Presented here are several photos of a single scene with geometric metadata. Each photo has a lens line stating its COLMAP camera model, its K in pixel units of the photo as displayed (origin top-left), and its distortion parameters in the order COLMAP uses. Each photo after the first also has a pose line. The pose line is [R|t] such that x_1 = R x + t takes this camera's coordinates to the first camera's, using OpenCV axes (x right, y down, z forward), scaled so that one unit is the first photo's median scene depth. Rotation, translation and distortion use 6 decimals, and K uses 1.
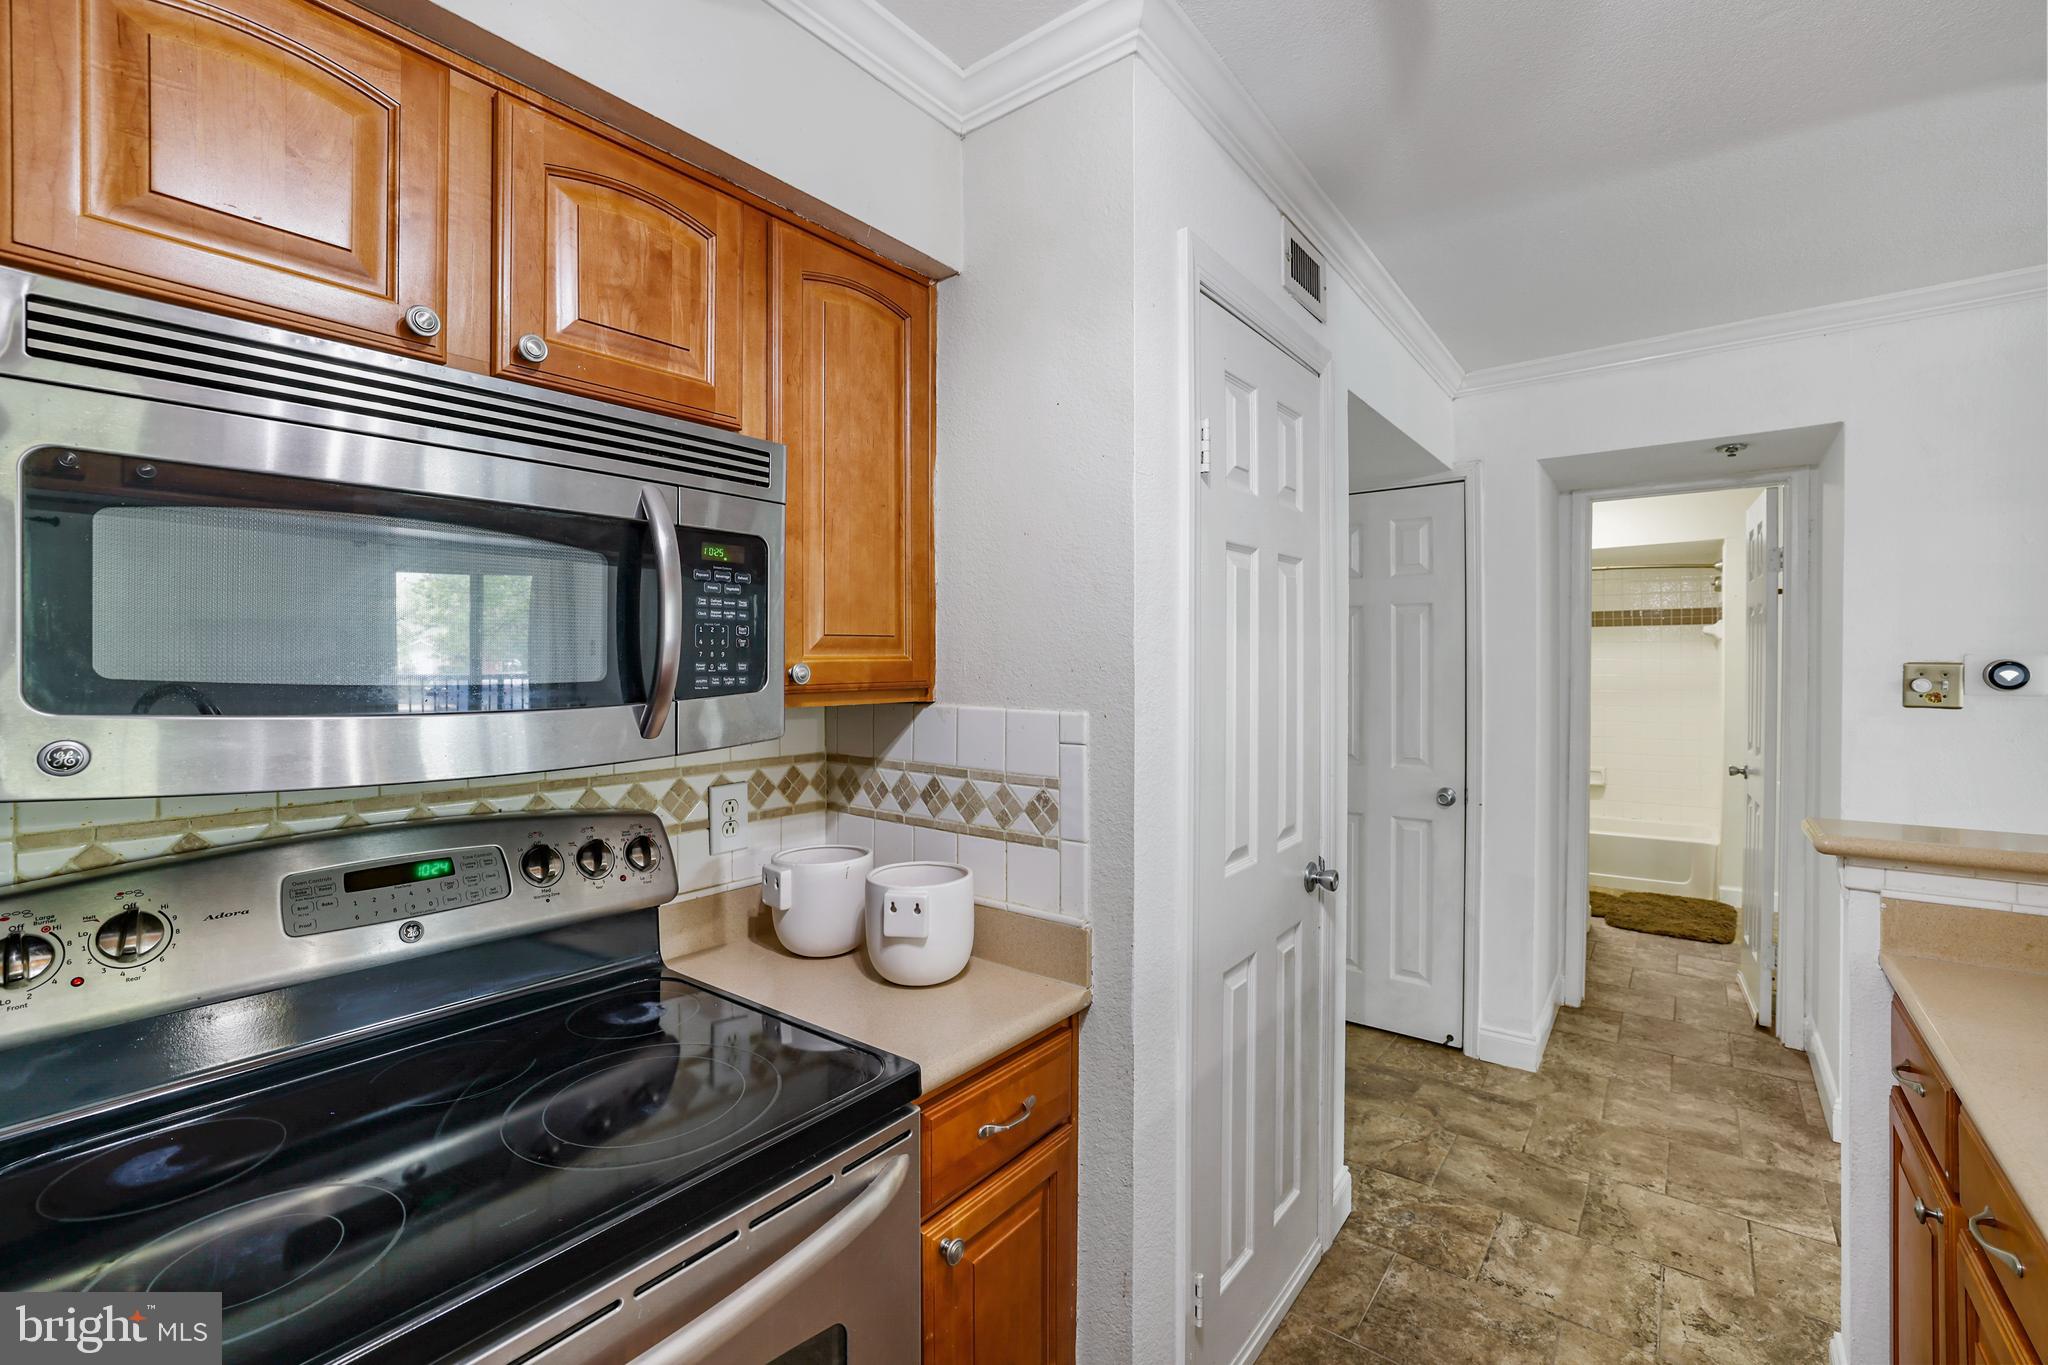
lens RADIAL K [[877.5, 0, 1014.2], [0, 877.5, 666.4], [0, 0, 1]] dist [-0.042071, 0.014900]
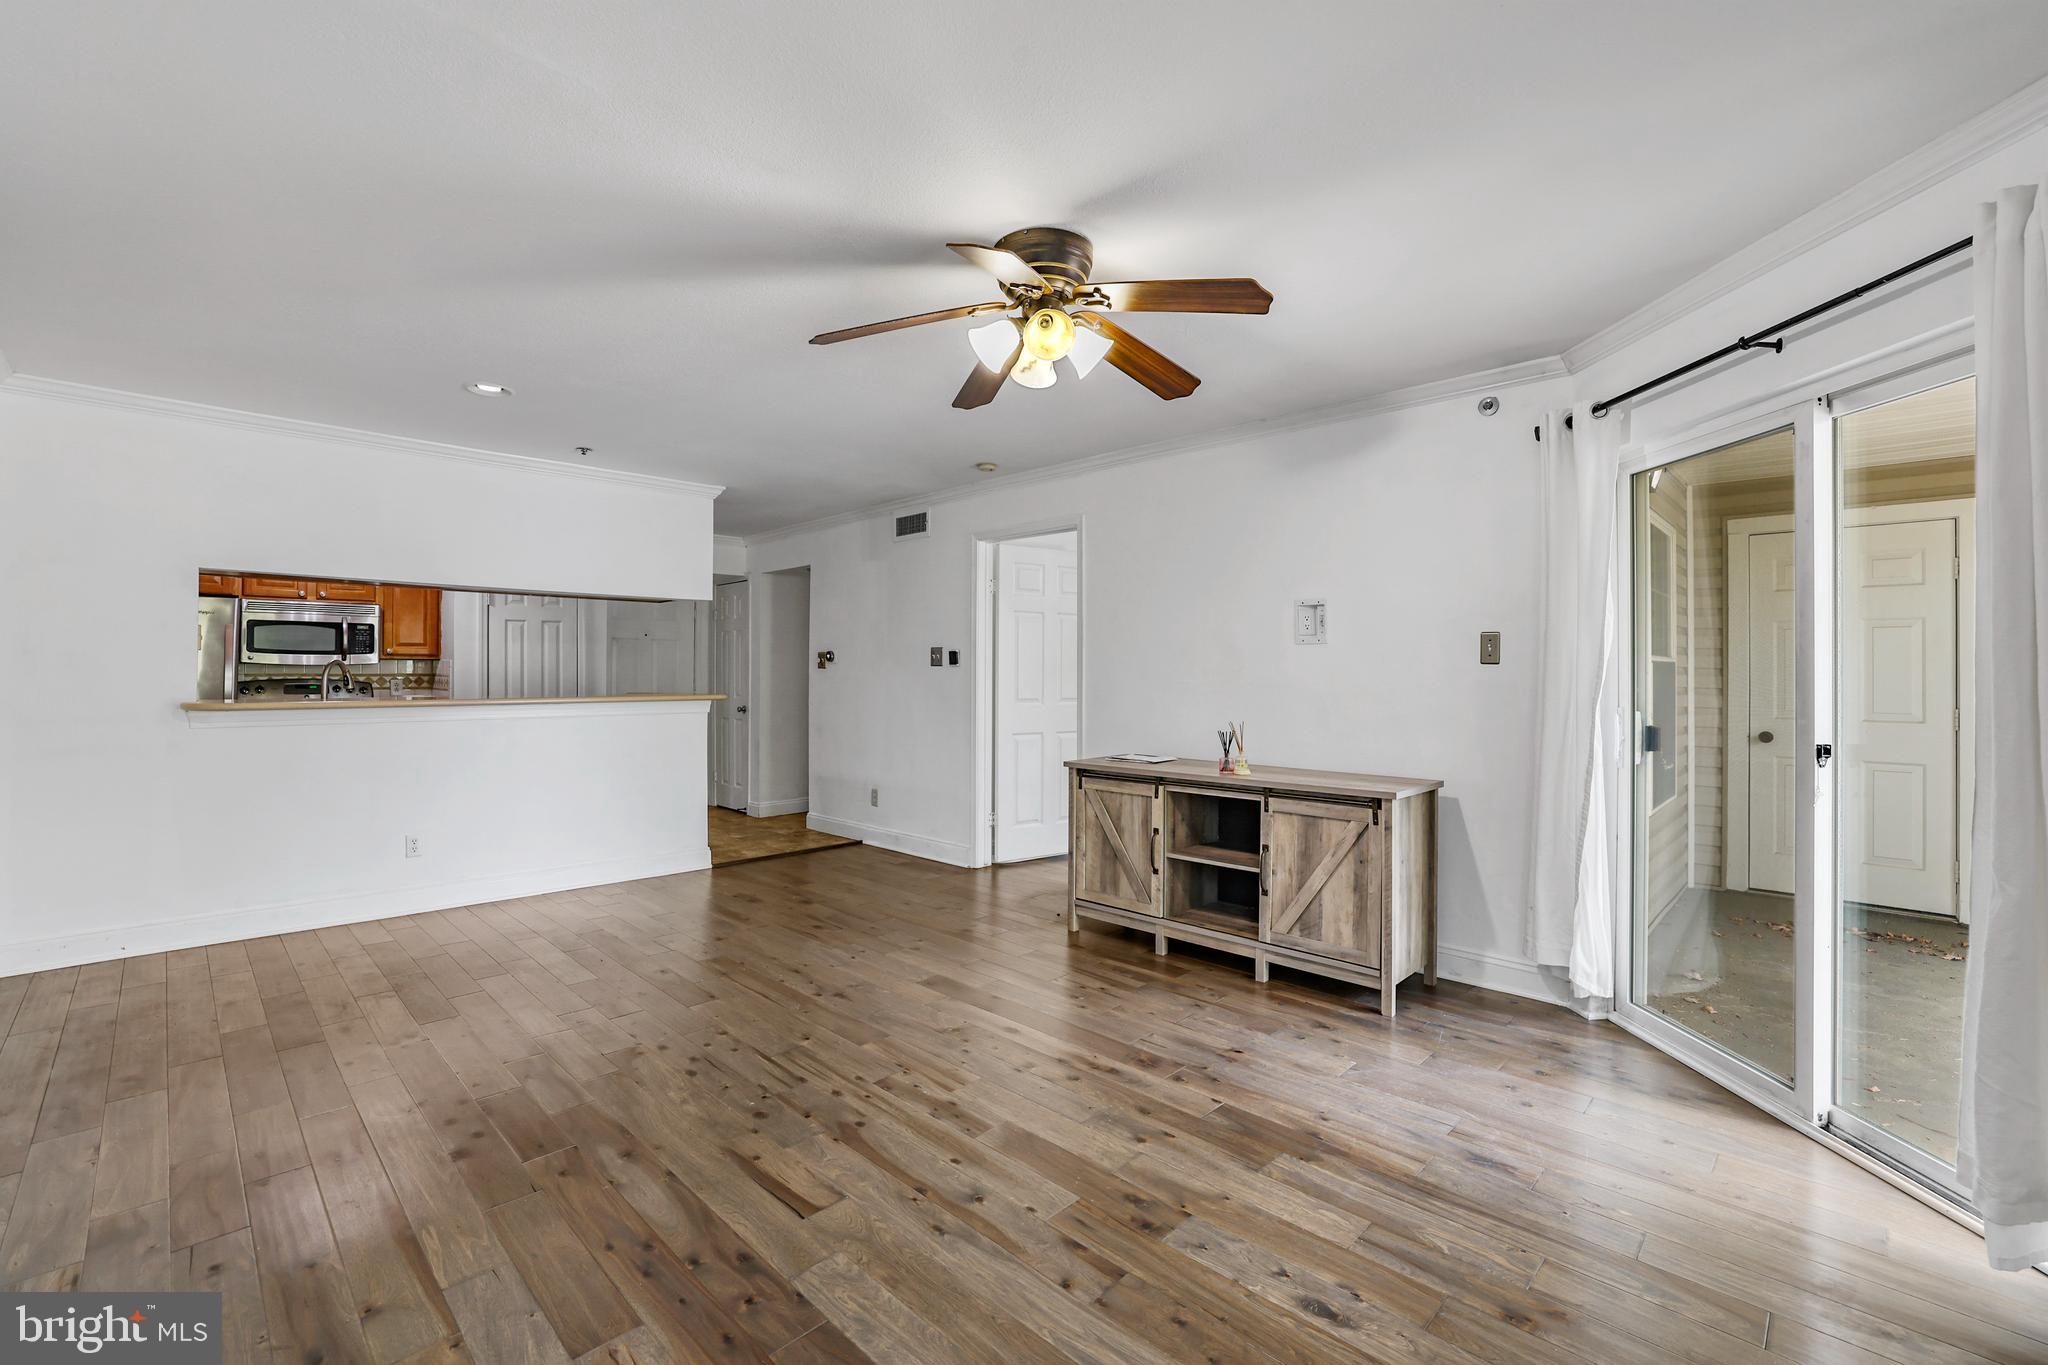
lens RADIAL K [[877.5, 0, 1014.2], [0, 877.5, 666.4], [0, 0, 1]] dist [-0.042071, 0.014900]
pose [[0.991517, 0.002681, -0.129948, 1.816680], [-0.004430, 0.999903, -0.013176, 0.067131], [0.129900, 0.013640, 0.991433, -1.559058]]
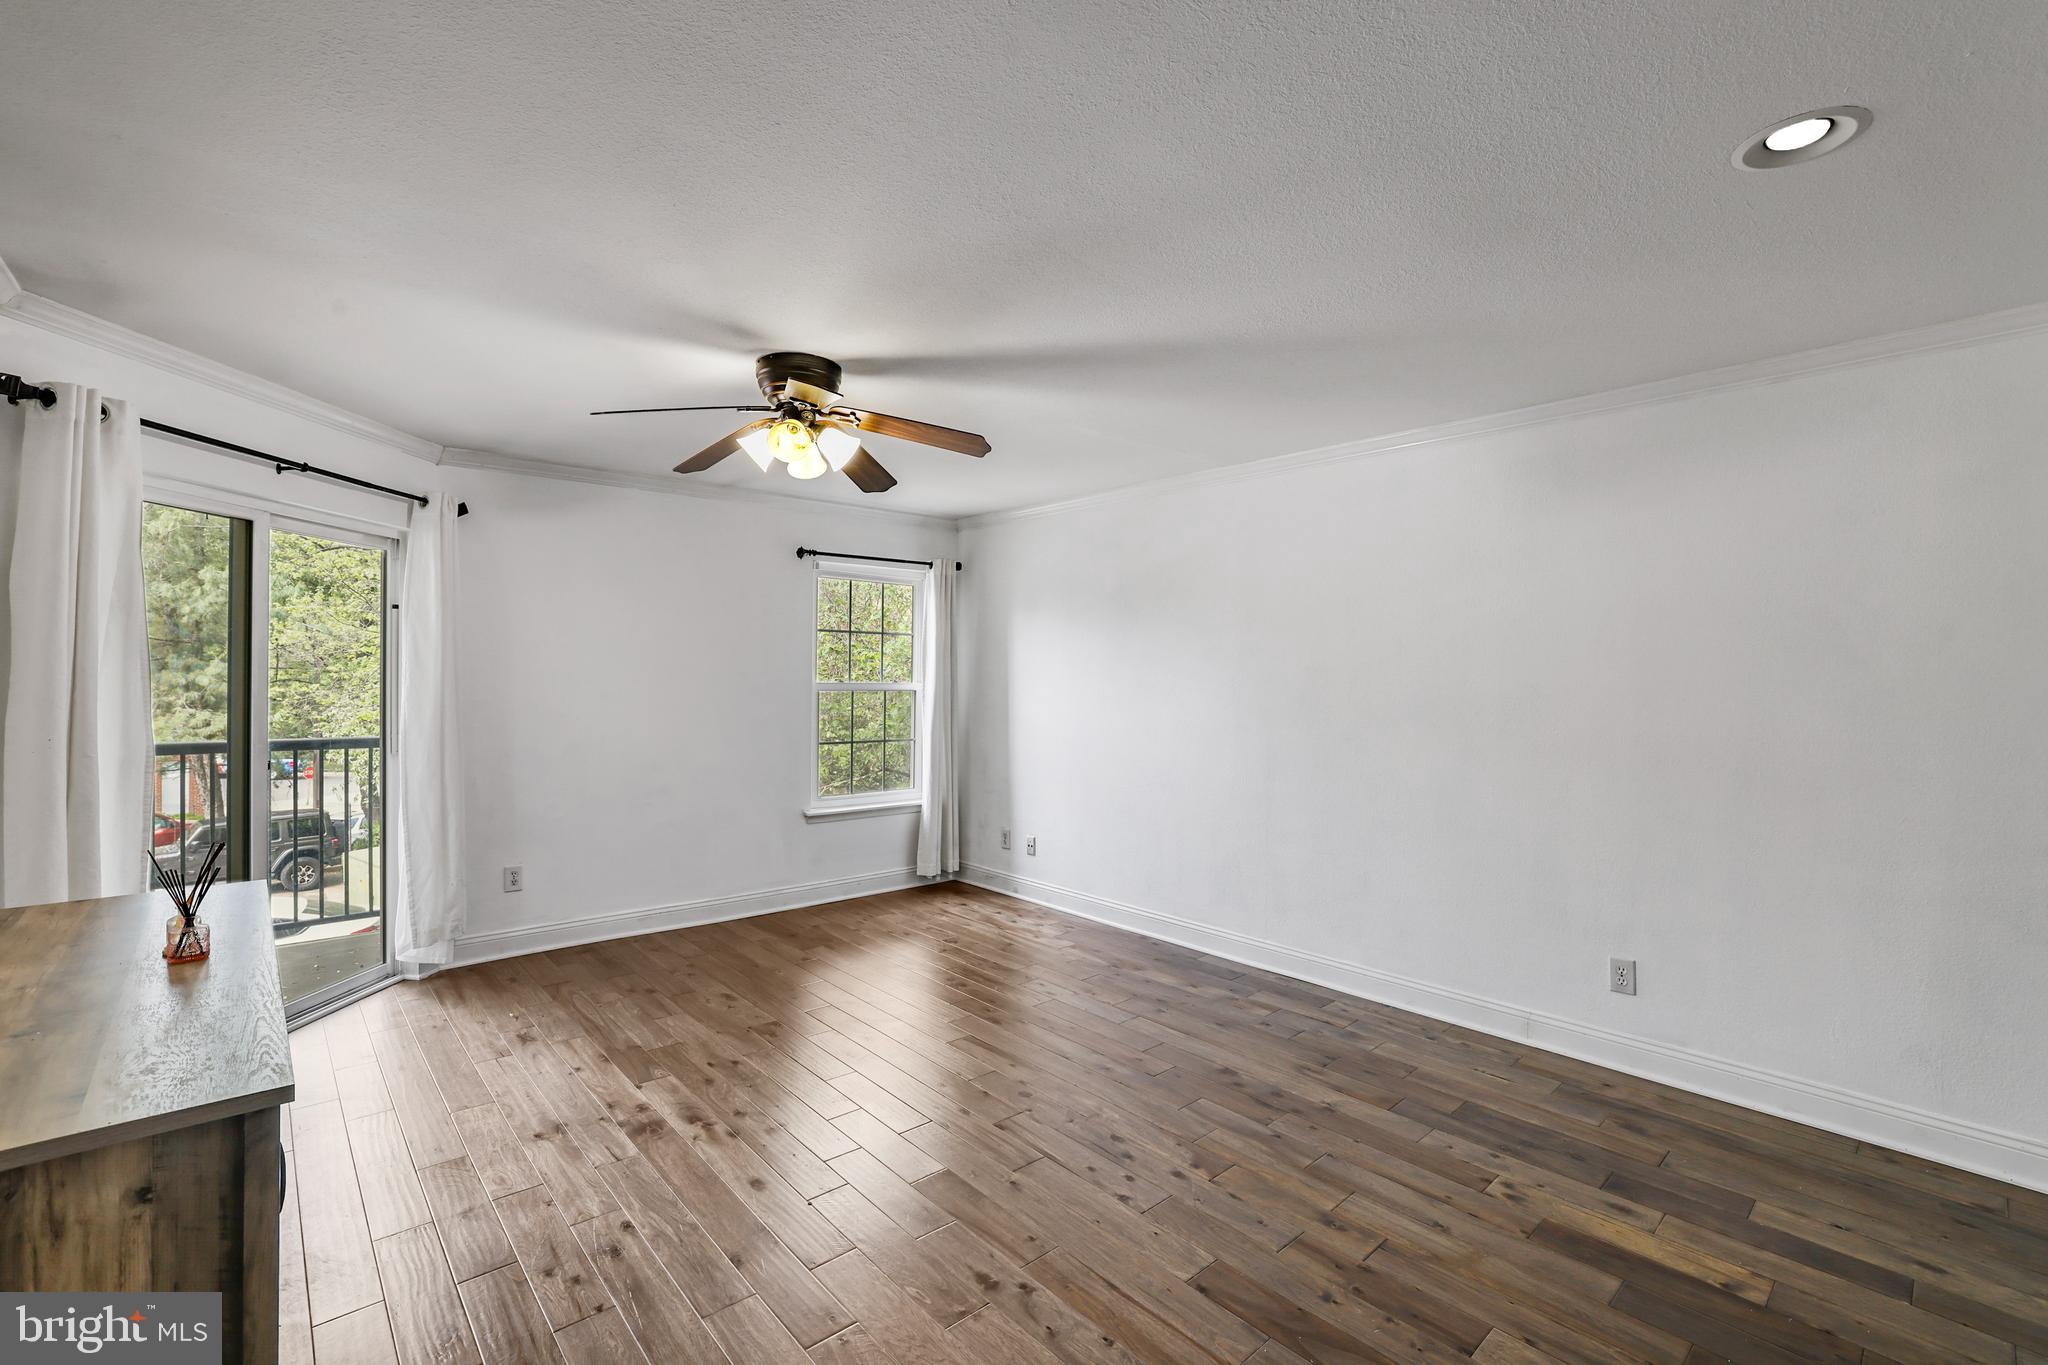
lens RADIAL K [[888.5, 0, 1018.6], [0, 888.5, 682.6], [0, 0, 1]] dist [-0.047435, 0.016896]
pose [[-0.982855, -0.008791, 0.184173, 1.252673], [-0.006792, 0.999911, 0.011482, 0.000264], [-0.184257, 0.010034, -0.982827, 0.367435]]
